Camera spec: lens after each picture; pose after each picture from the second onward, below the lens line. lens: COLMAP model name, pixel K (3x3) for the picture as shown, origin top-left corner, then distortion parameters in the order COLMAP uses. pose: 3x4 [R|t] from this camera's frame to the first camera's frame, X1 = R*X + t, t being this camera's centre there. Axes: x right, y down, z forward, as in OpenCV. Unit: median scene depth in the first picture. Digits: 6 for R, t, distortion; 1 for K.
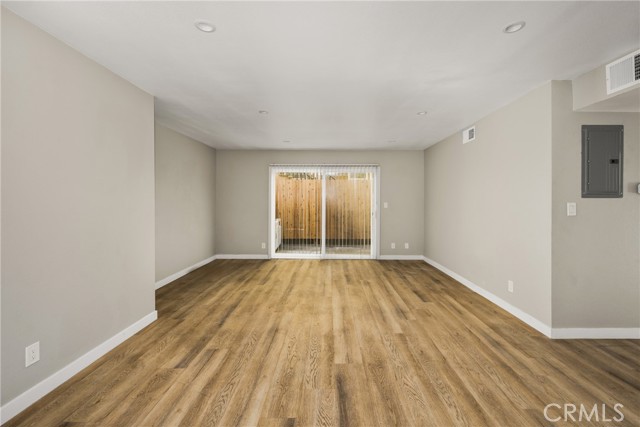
lens RADIAL K [[279.8, 0, 328.5], [0, 279.8, 199.2], [0, 0, 1]] dist [-0.000622, -0.000109]
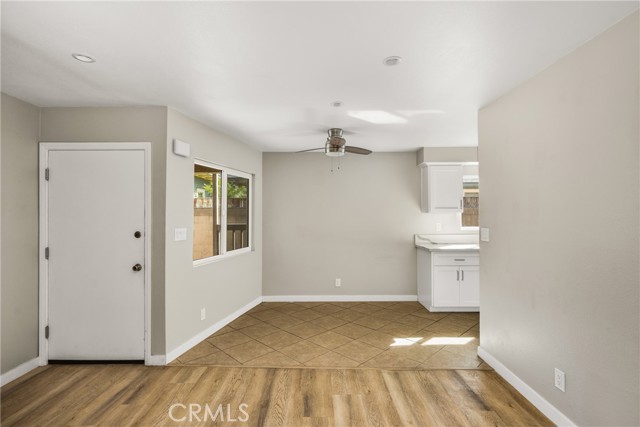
lens RADIAL K [[309.5, 0, 320.0], [0, 309.5, 213.5], [0, 0, 1]] dist [-0.001048, -0.000133]
pose [[-0.999985, 0.001021, -0.005448, -0.100087], [0.001052, 0.999983, -0.005696, -0.032622], [0.005443, -0.005701, -0.999969, 1.268453]]
